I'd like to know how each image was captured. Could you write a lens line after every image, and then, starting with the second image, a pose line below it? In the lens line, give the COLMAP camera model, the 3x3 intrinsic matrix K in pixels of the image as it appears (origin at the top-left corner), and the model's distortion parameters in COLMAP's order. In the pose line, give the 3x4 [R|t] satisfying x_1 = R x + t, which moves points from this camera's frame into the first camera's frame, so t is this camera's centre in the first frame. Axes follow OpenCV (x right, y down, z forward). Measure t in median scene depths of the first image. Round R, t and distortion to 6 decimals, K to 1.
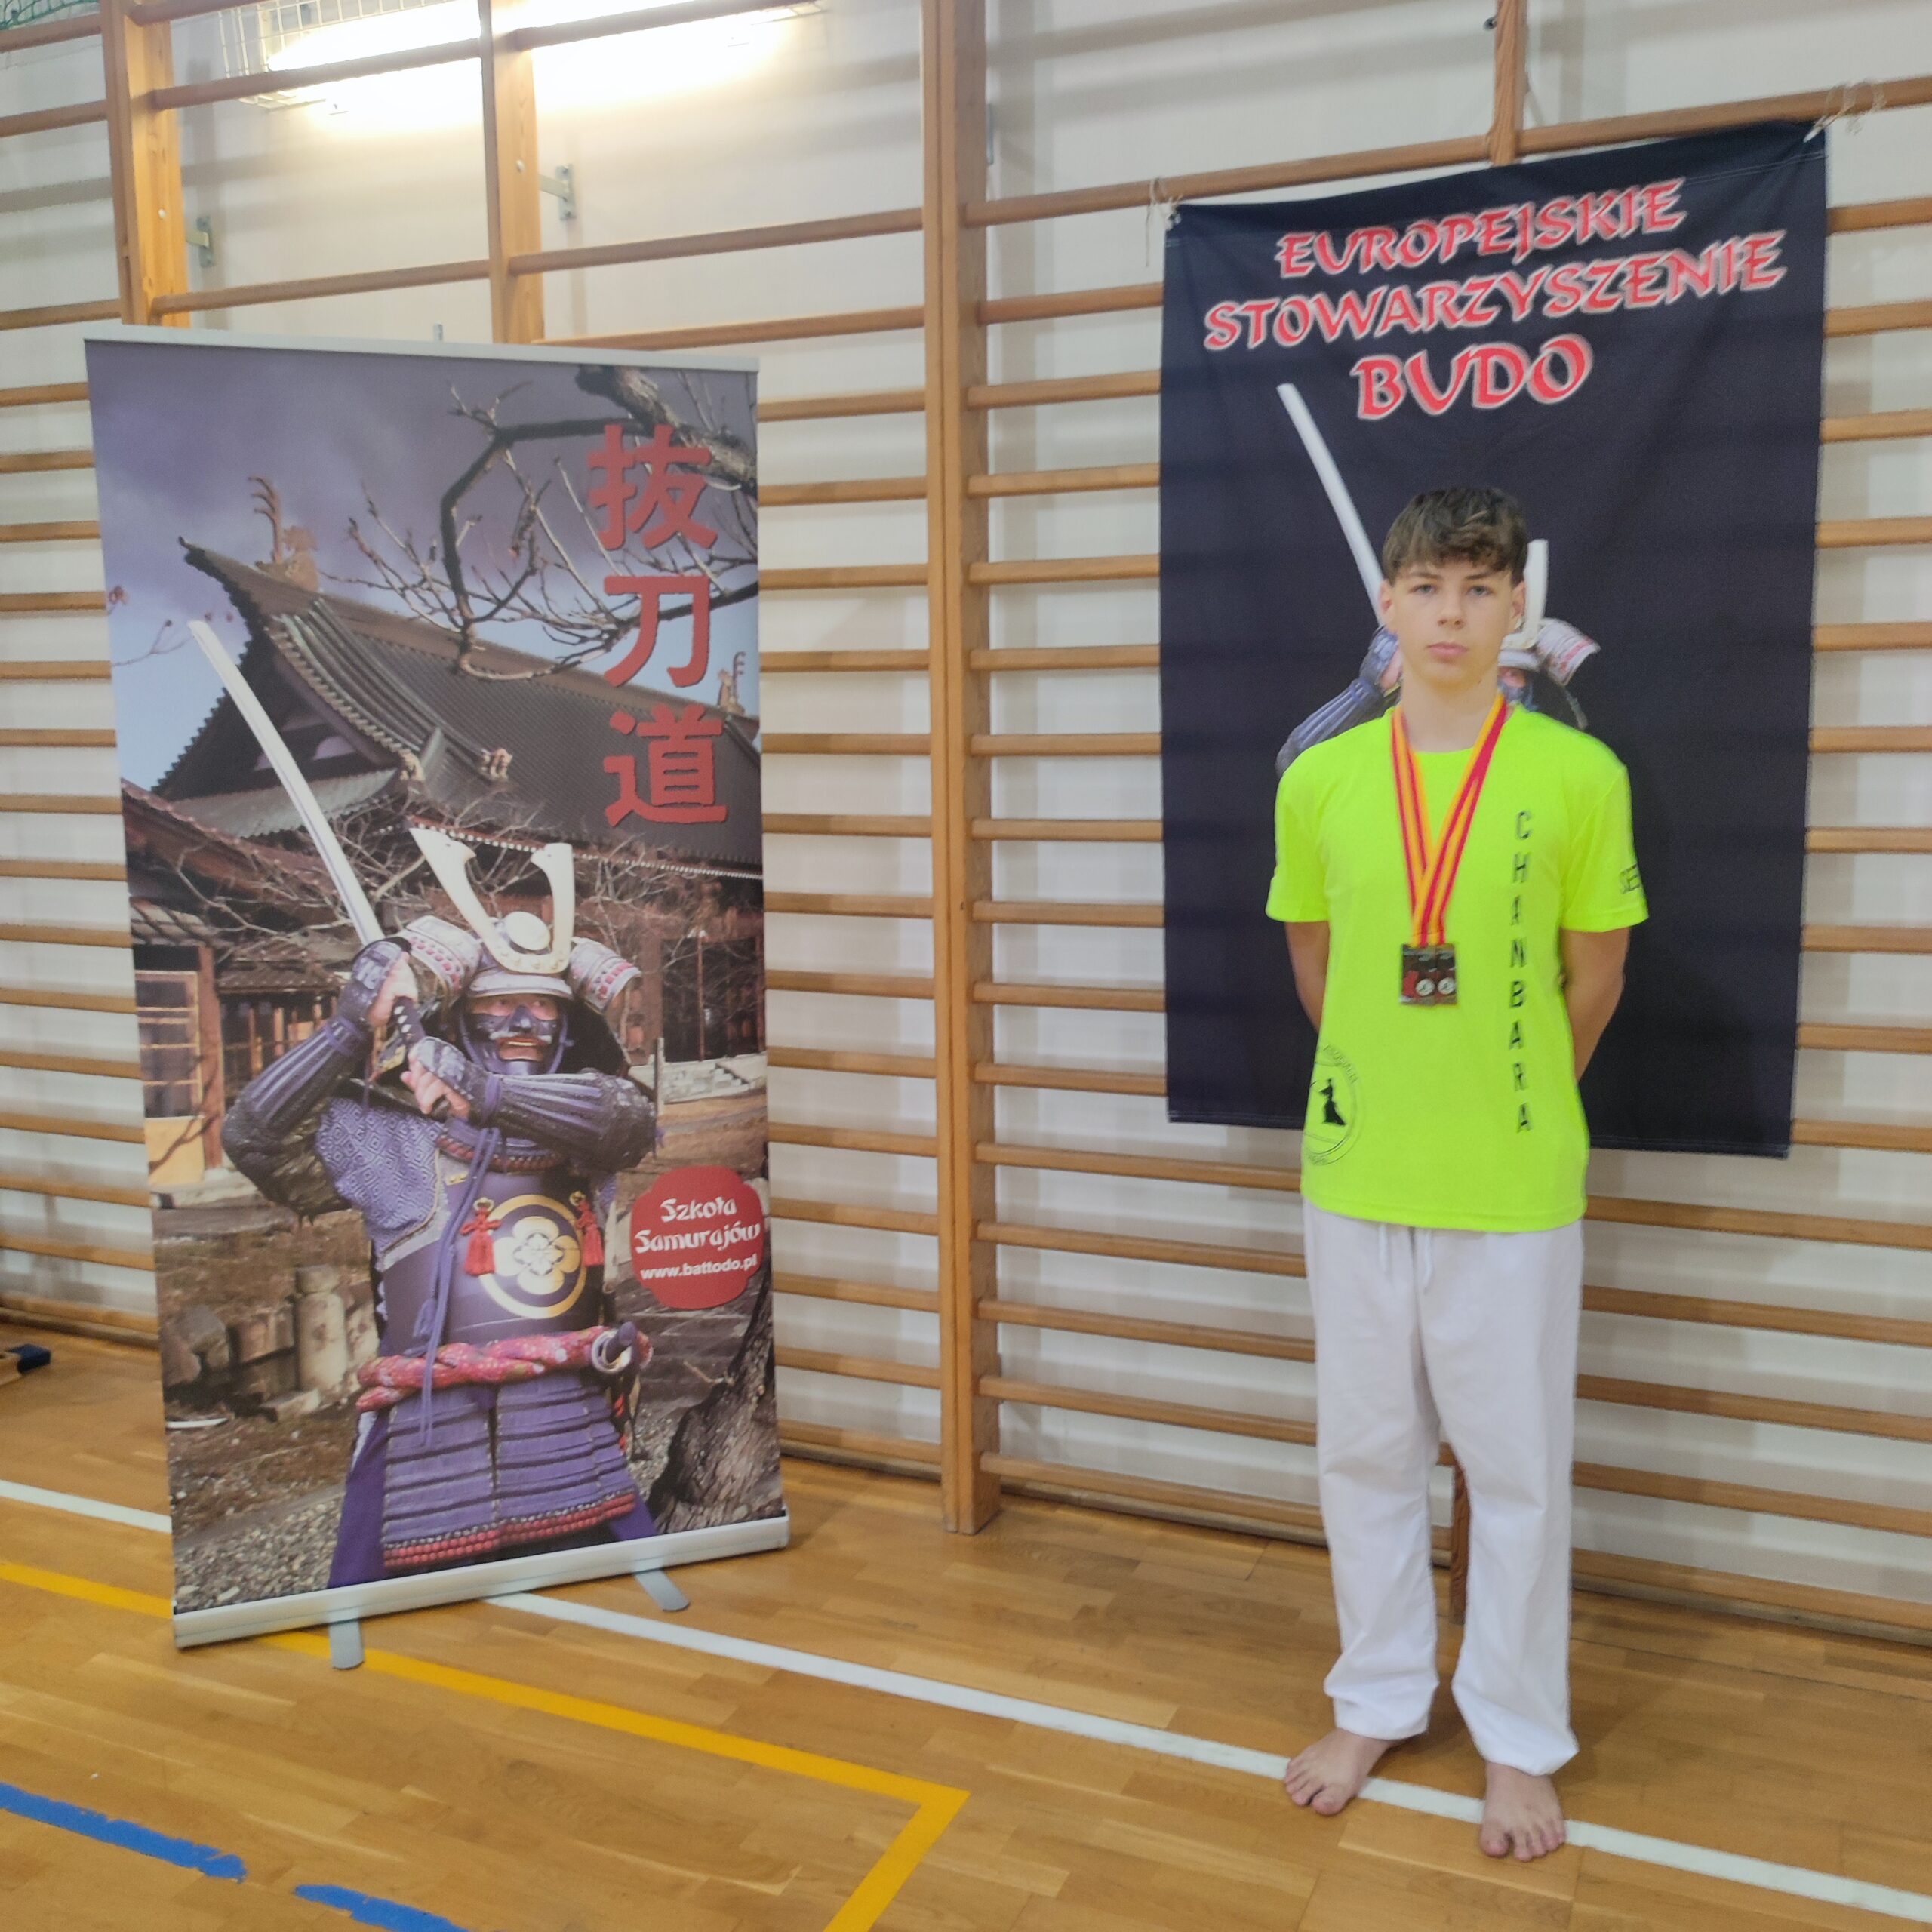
lens RADIAL K [[1910.1, 0, 932.5], [0, 1910.1, 970.0], [0, 0, 1]] dist [0.013776, 0.000000]
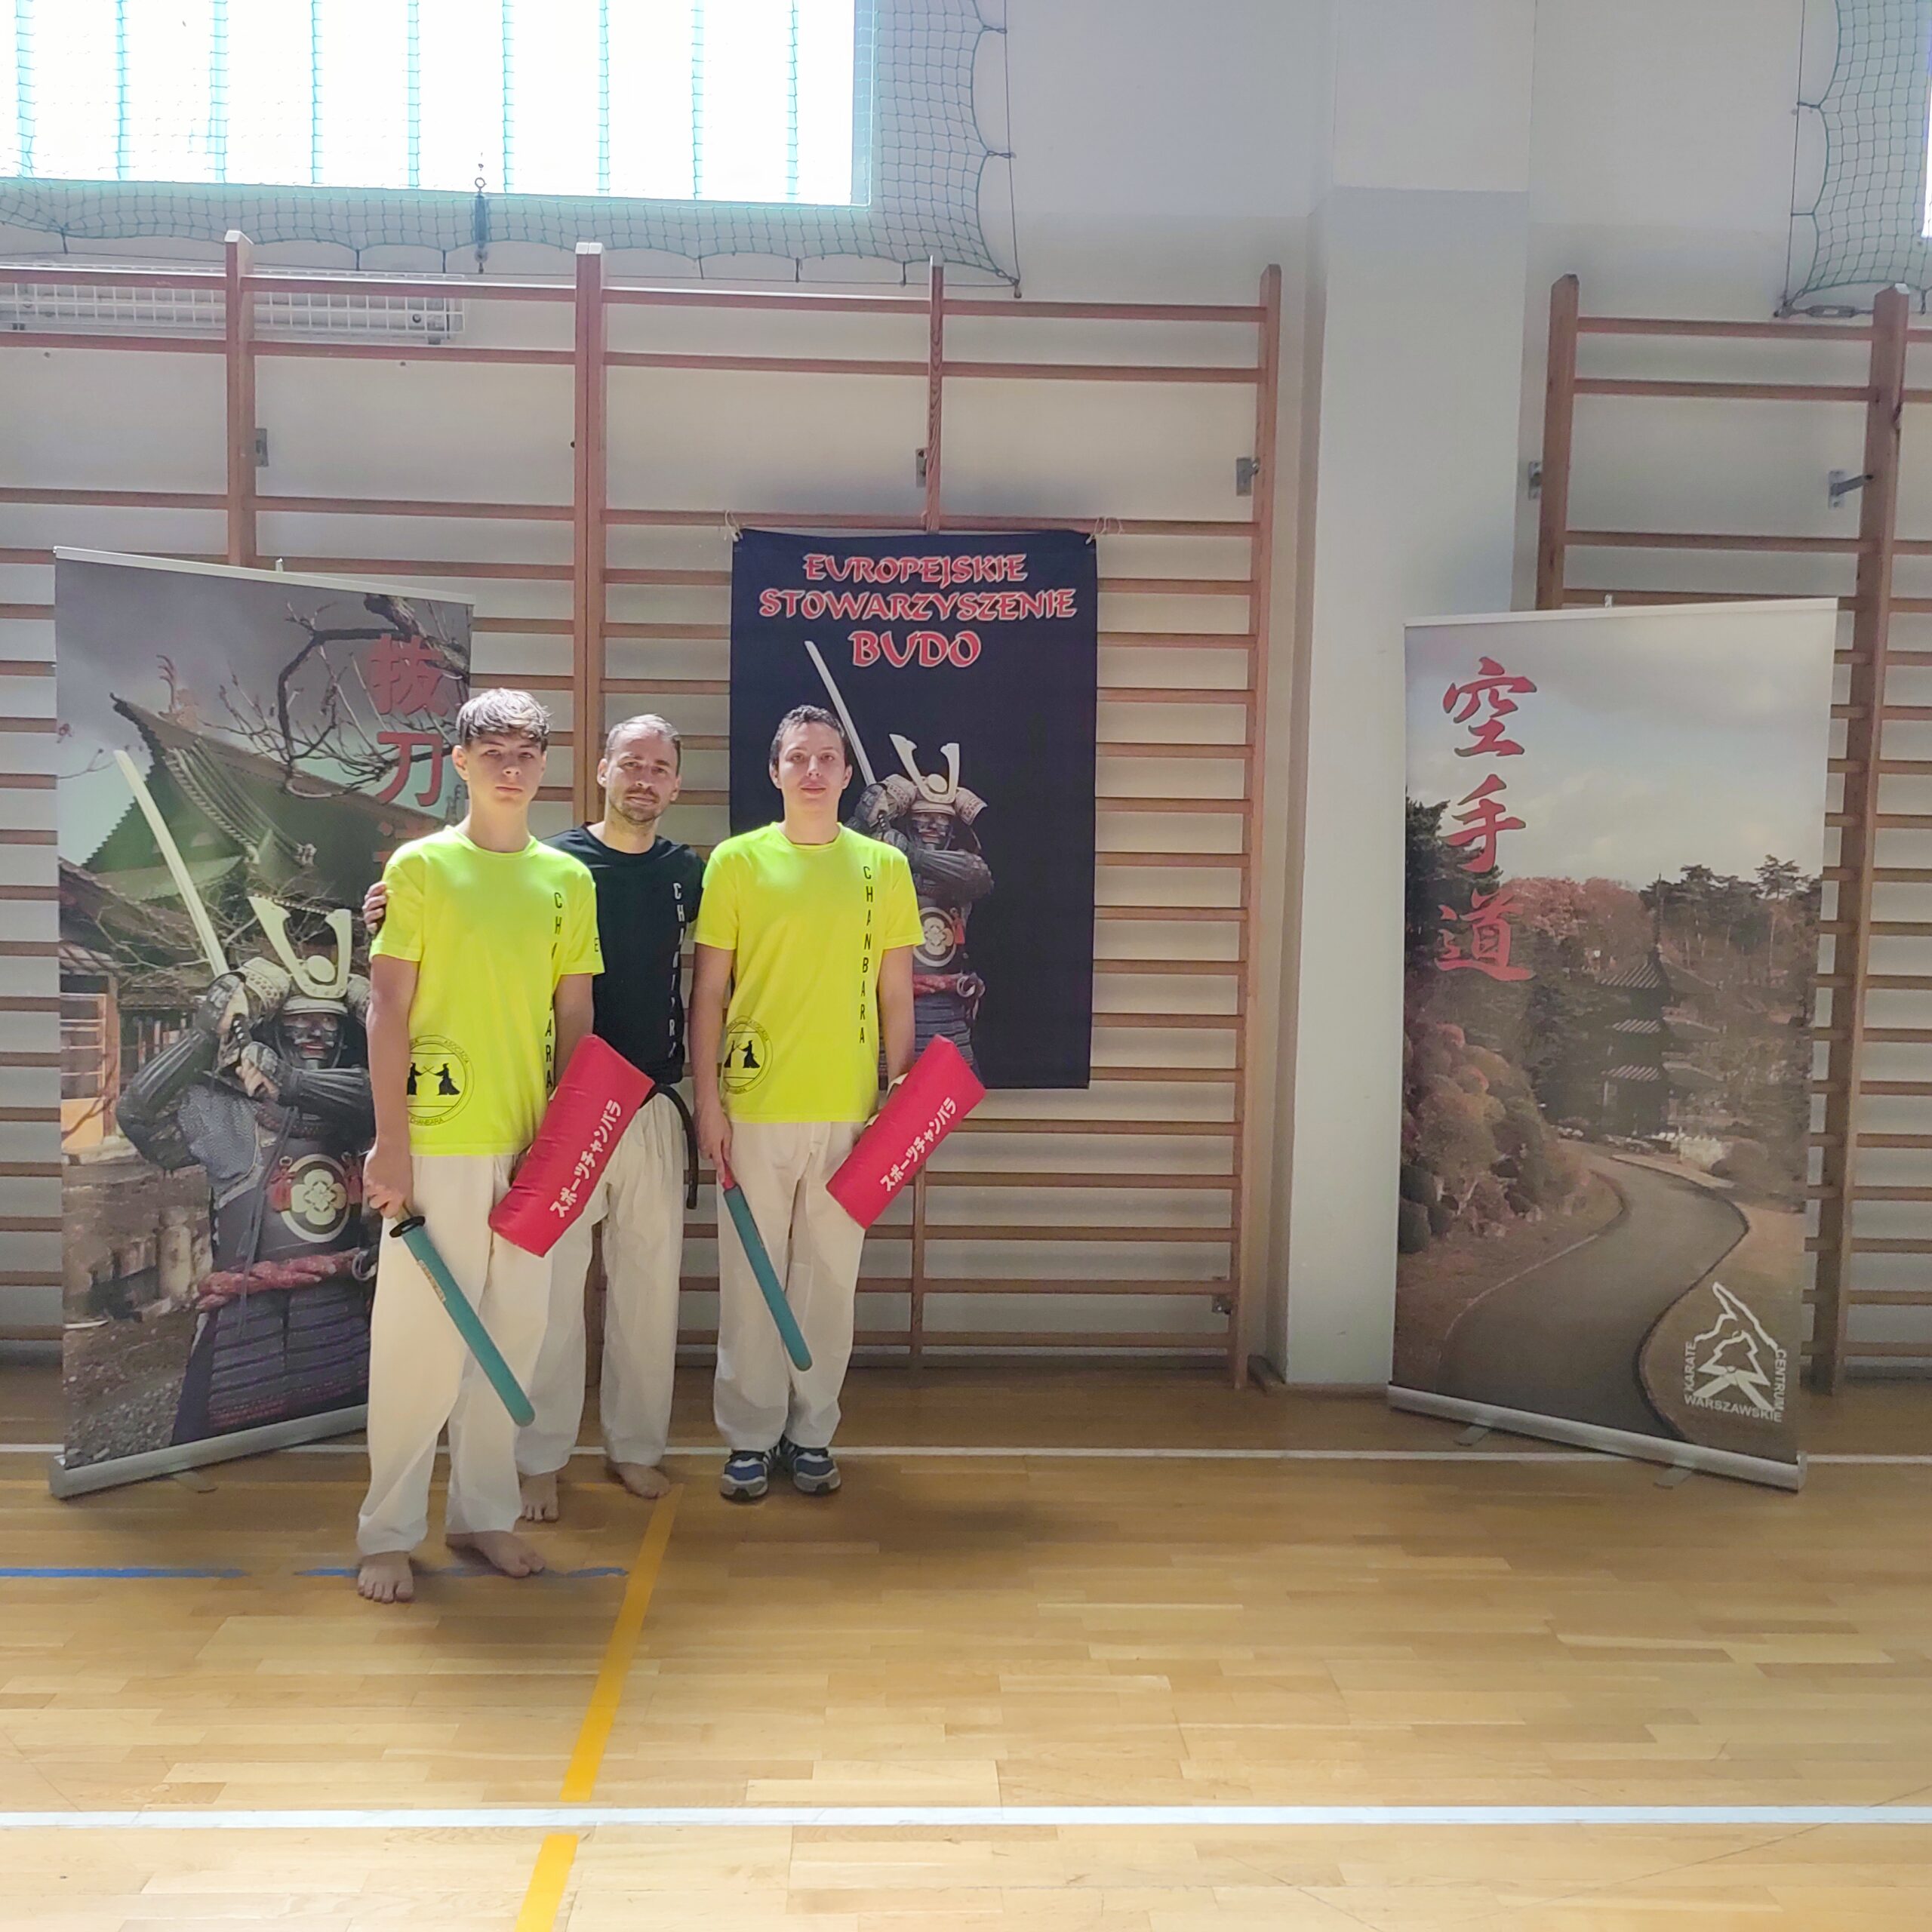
lens RADIAL K [[1910.1, 0, 977.5], [0, 1910.1, 963.0], [0, 0, 1]] dist [0.013776, 0.000000]
pose [[0.895591, -0.000742, 0.444877, -0.426401], [0.034621, 0.997082, -0.068033, 0.094277], [-0.443528, 0.076332, 0.893004, -0.538124]]
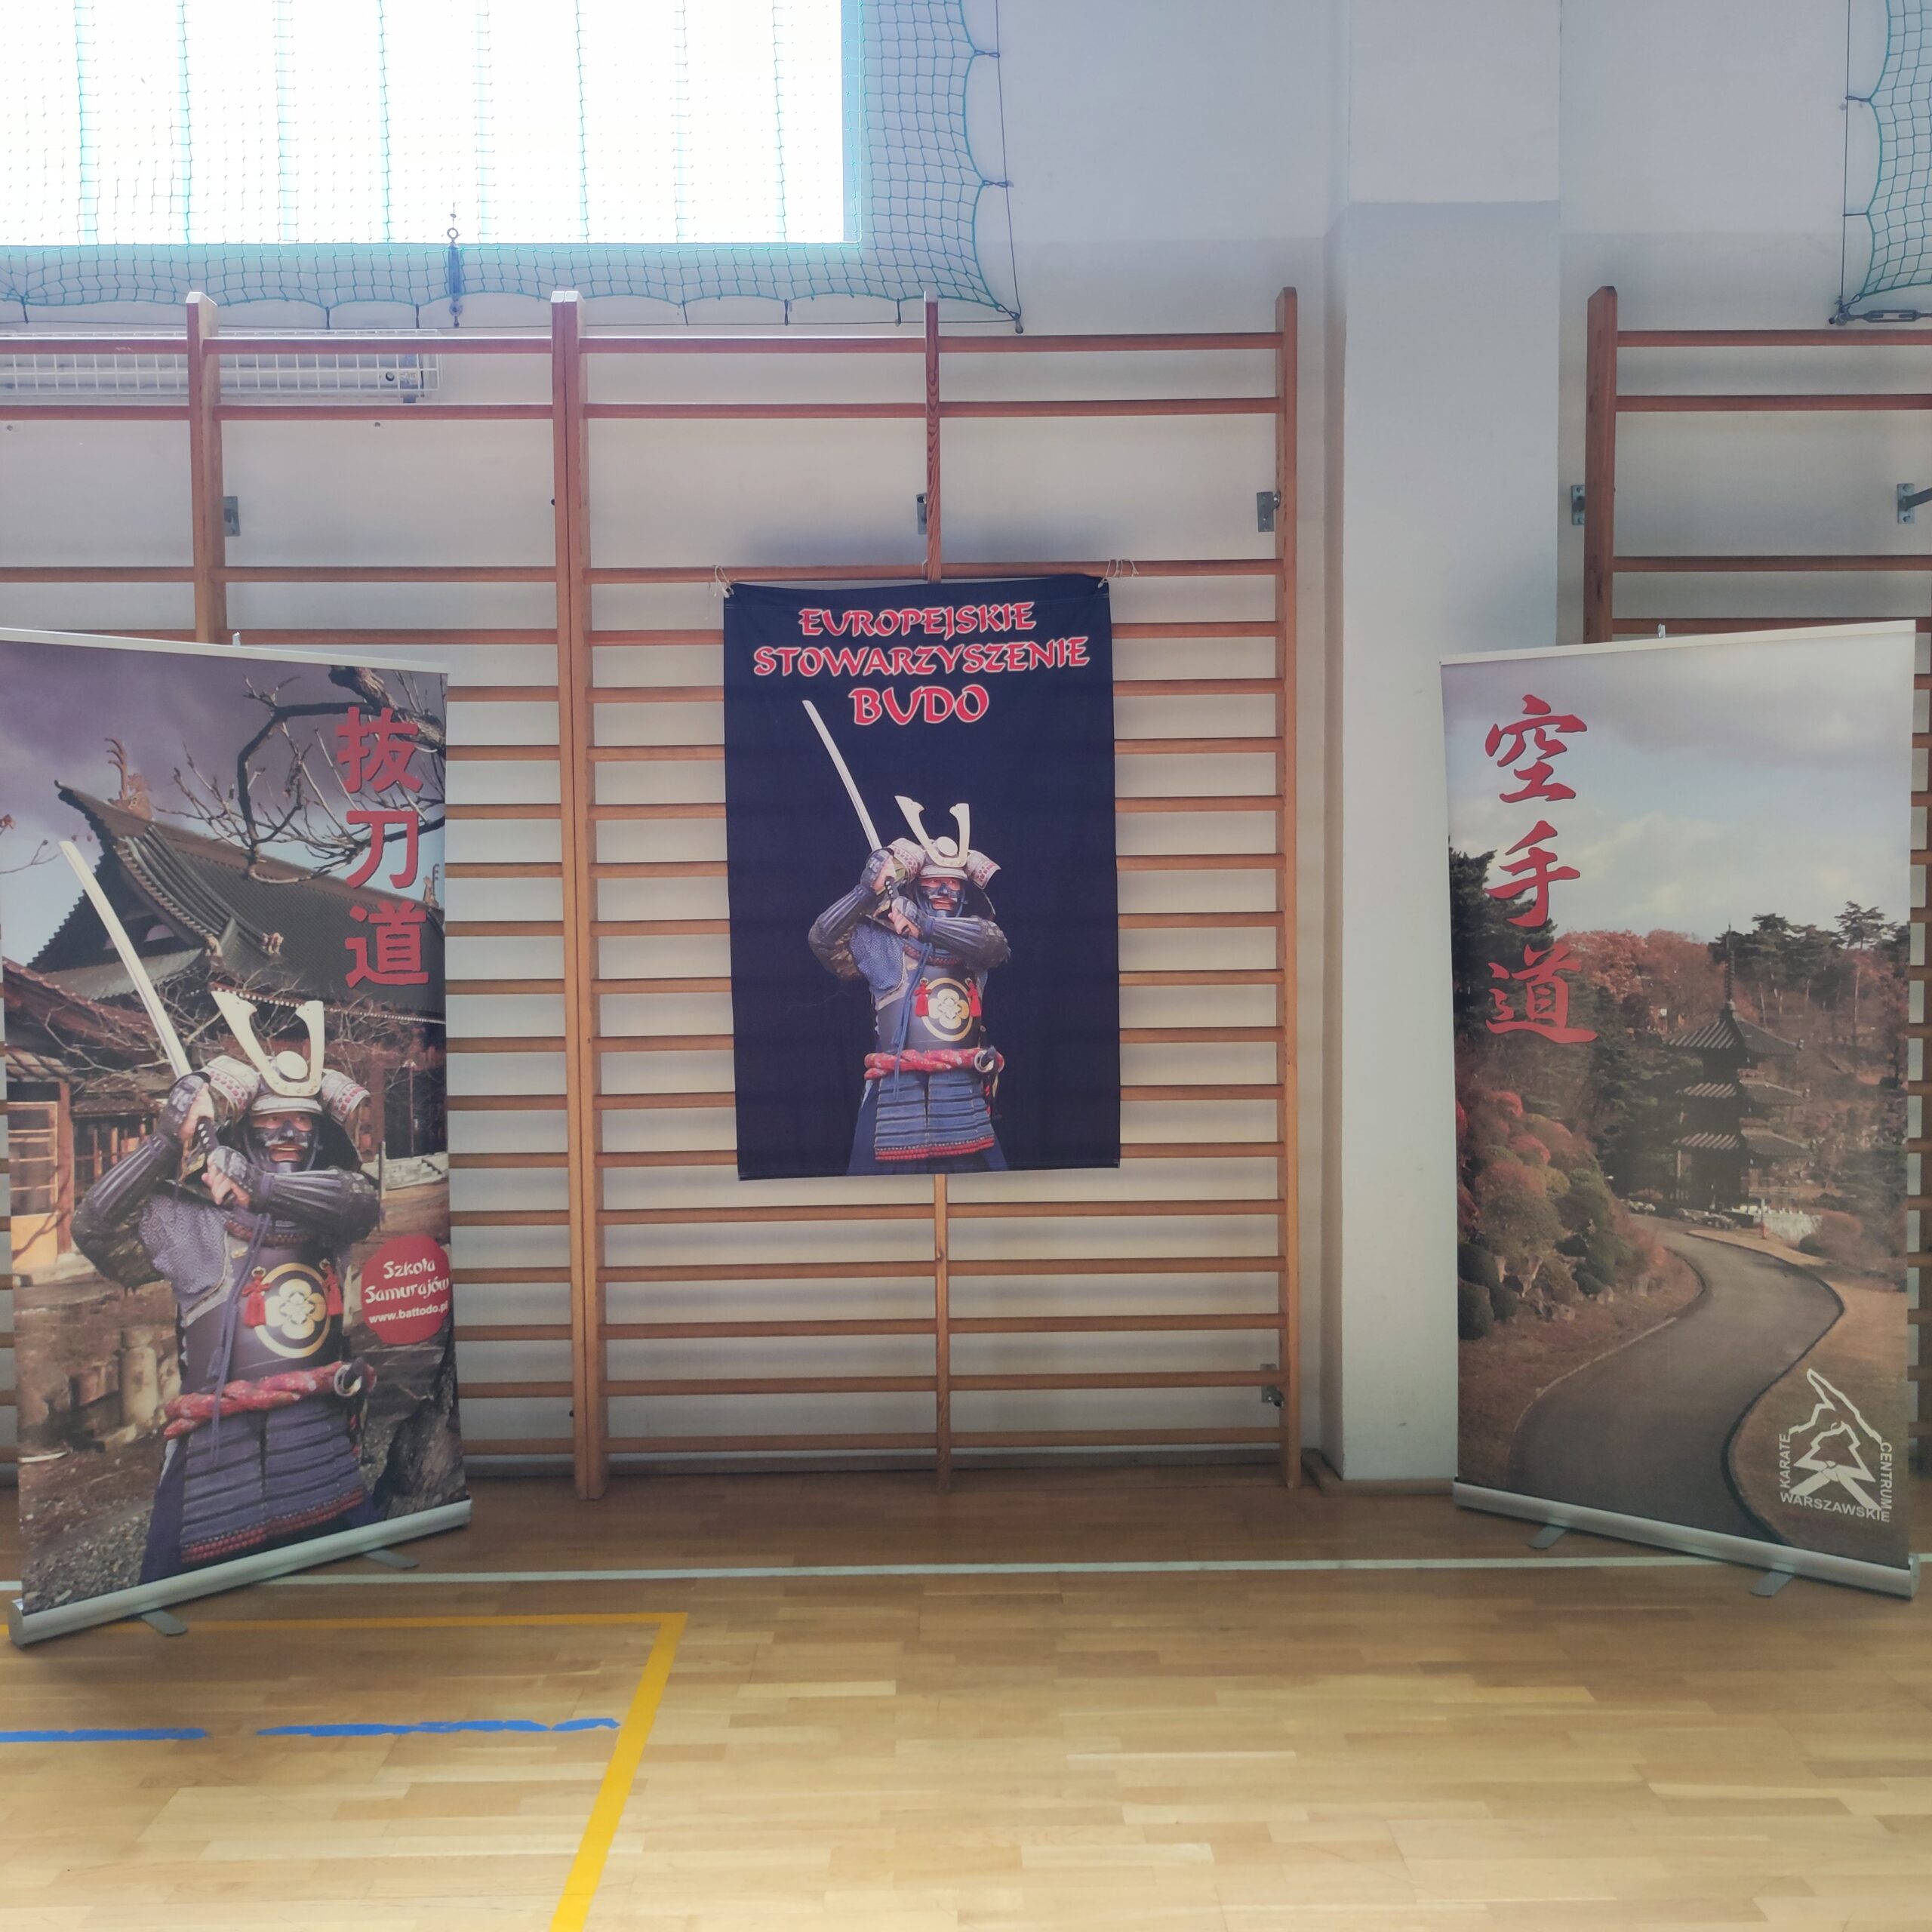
lens RADIAL K [[1910.1, 0, 972.6], [0, 1910.1, 957.6], [0, 0, 1]] dist [0.013776, 0.000000]
pose [[0.908232, -0.014060, 0.418232, -0.353189], [0.059379, 0.993653, -0.095544, 0.064560], [-0.414234, 0.111610, 0.903302, -0.458898]]
